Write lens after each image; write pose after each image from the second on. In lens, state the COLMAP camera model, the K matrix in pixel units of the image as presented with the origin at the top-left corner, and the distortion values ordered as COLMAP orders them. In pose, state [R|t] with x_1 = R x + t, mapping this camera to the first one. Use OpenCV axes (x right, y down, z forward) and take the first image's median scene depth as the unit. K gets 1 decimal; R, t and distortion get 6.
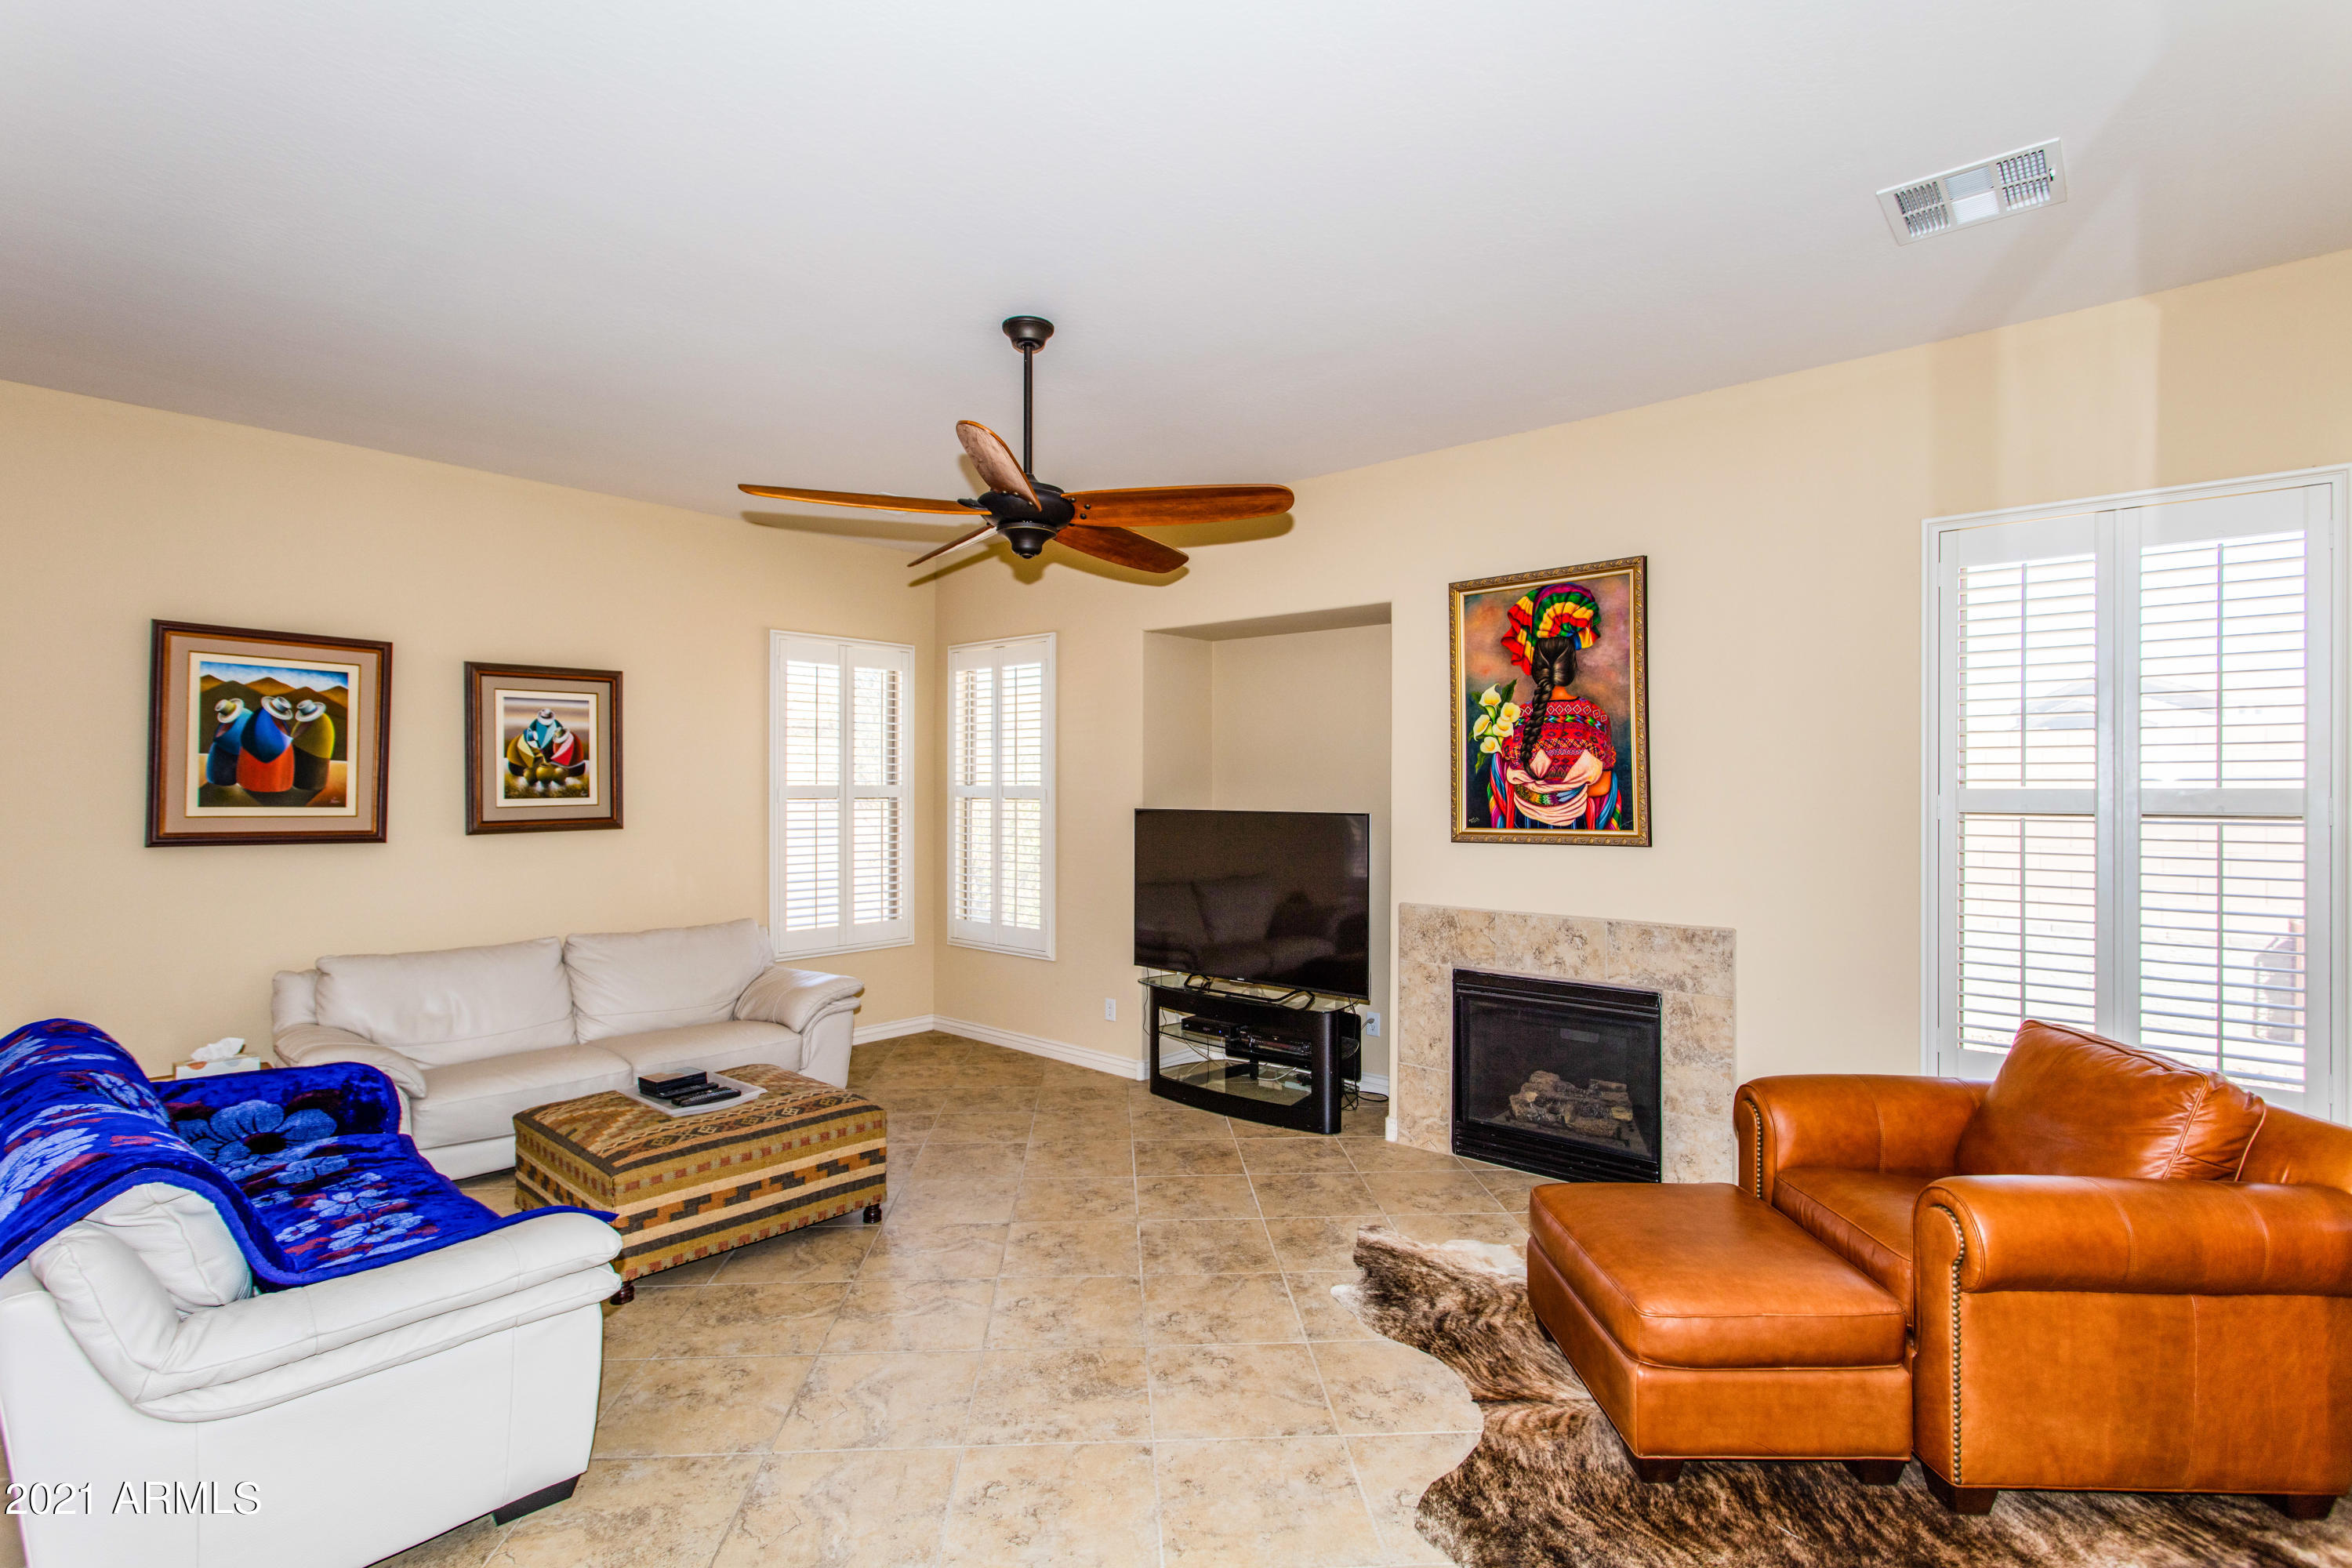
lens RADIAL K [[1122.3, 0, 1165.1], [0, 1122.3, 780.0], [0, 0, 1]] dist [0.000976, 0.001586]
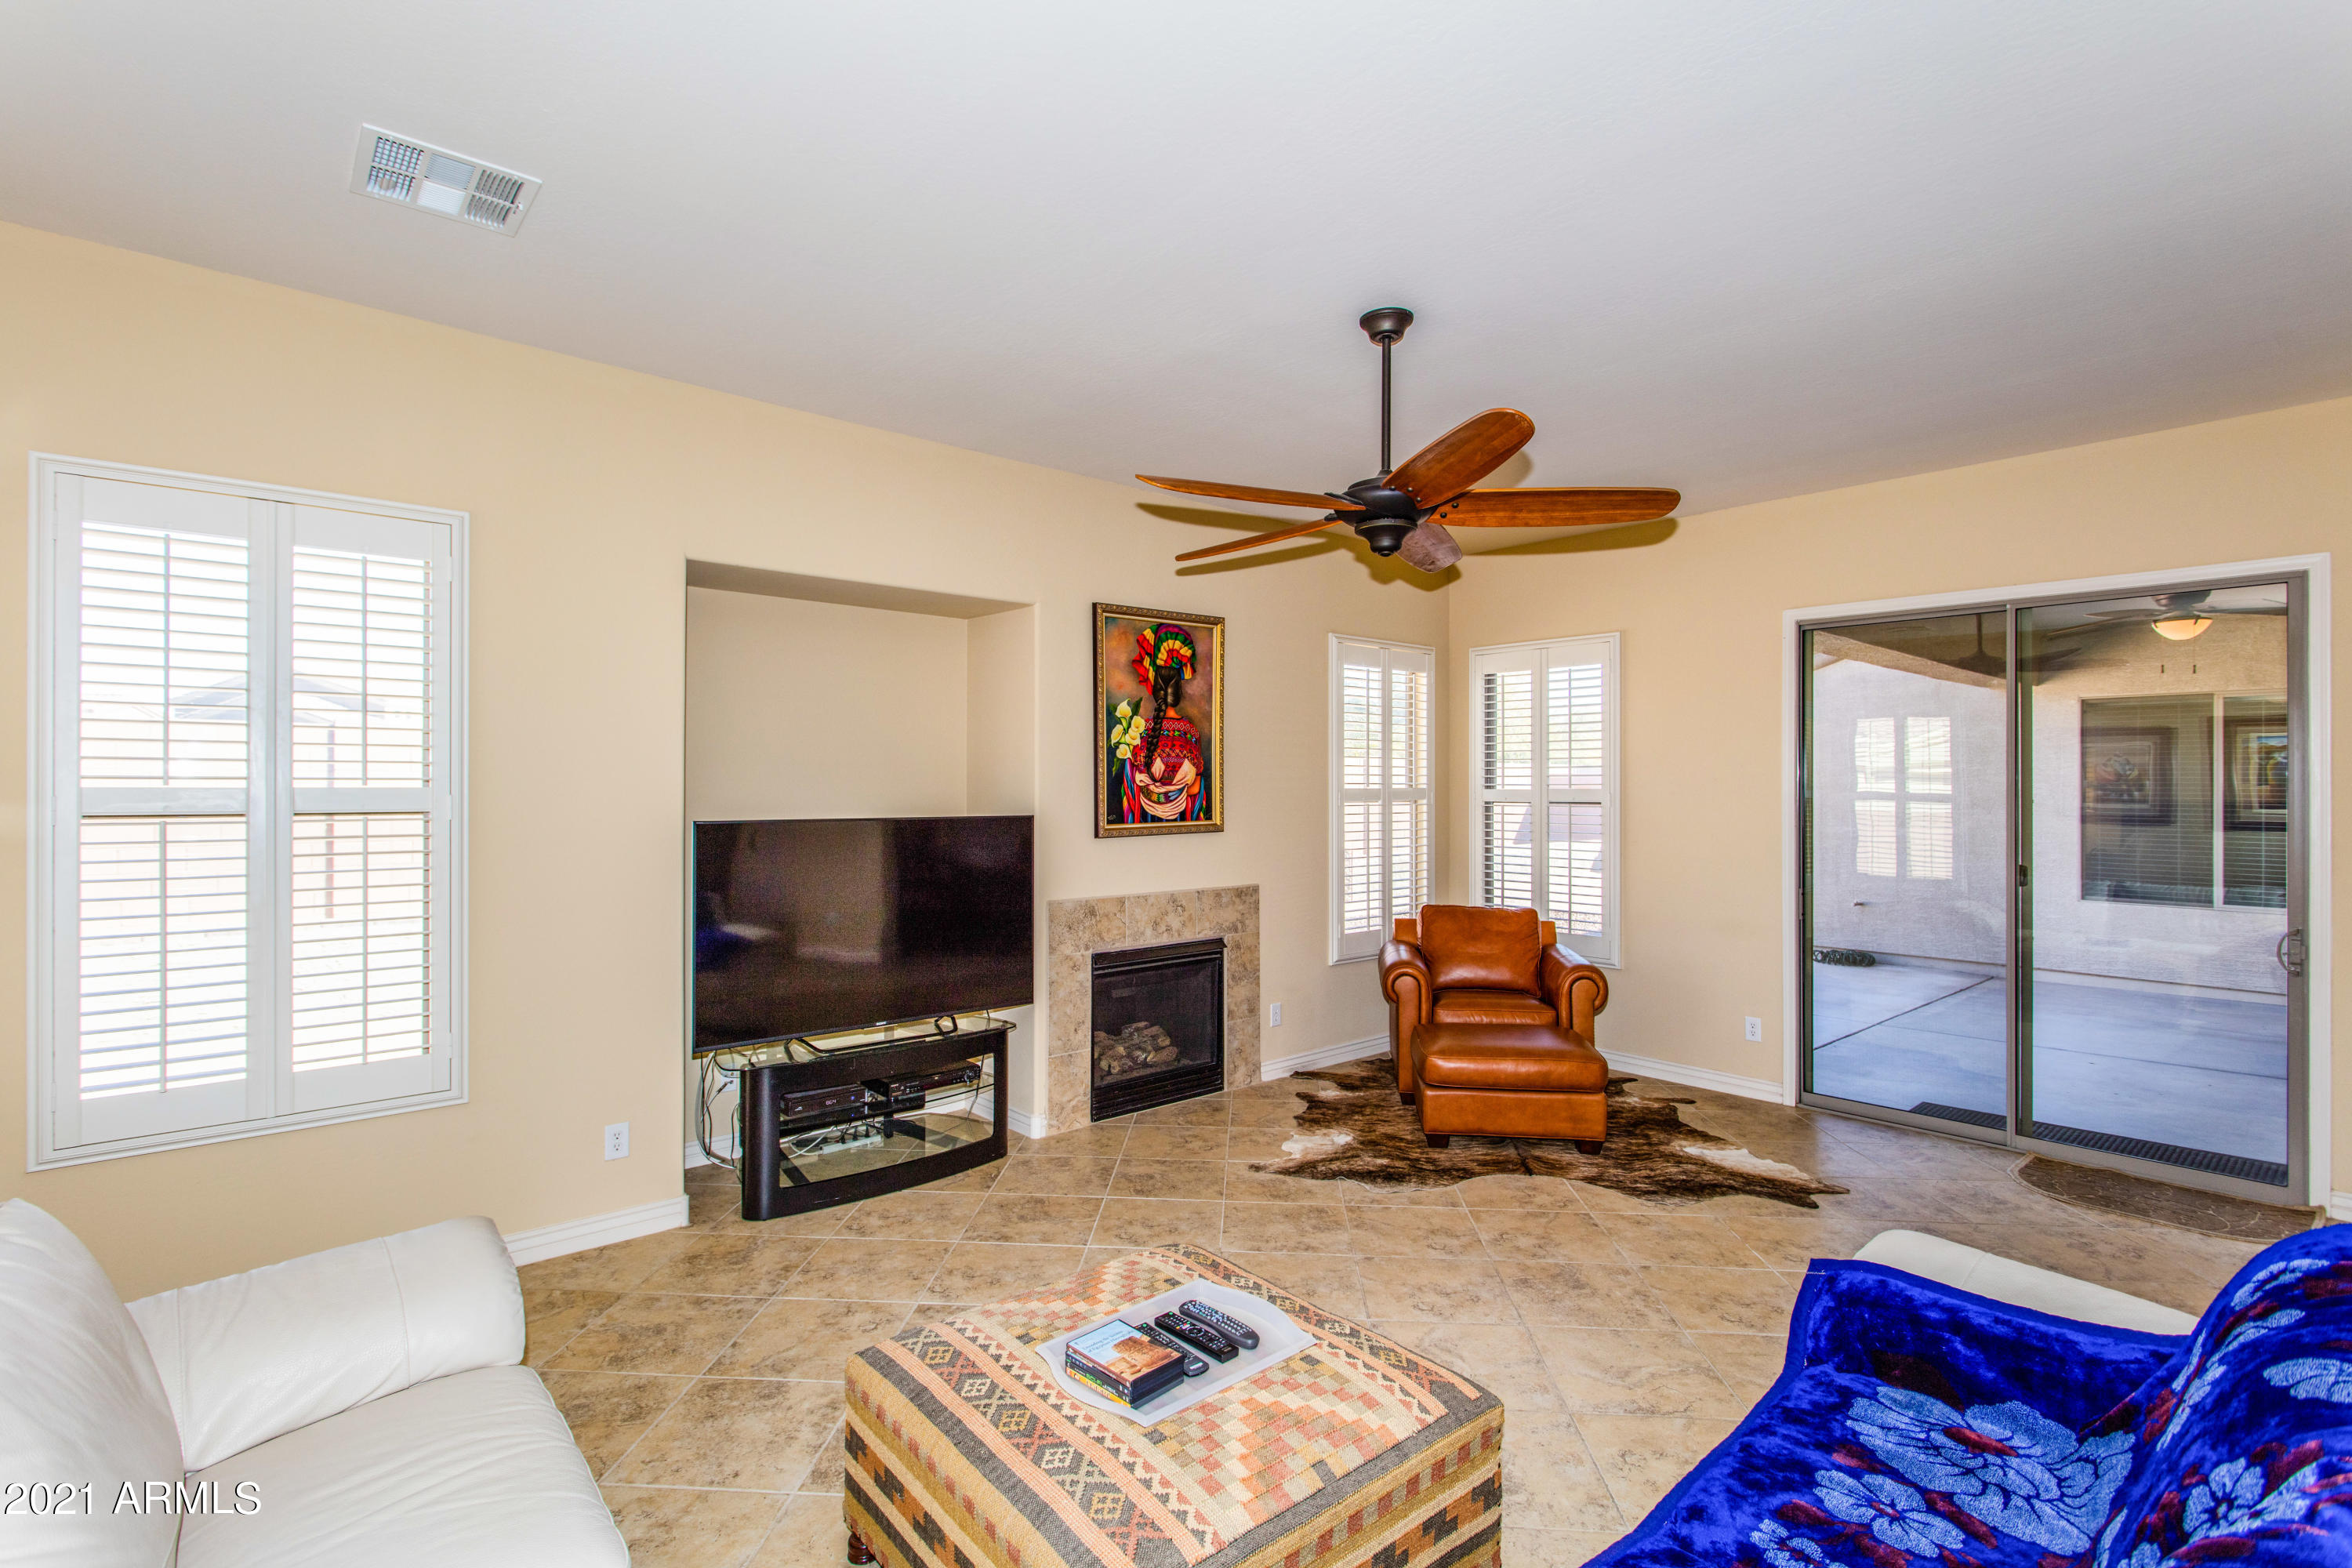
lens RADIAL K [[1122.3, 0, 1166.5], [0, 1122.3, 783.0], [0, 0, 1]] dist [0.000976, 0.001586]
pose [[0.124851, 0.001091, 0.992175, -0.855520], [-0.005358, 0.999986, -0.000425, 0.001249], [-0.992161, -0.005263, 0.124855, 0.824954]]
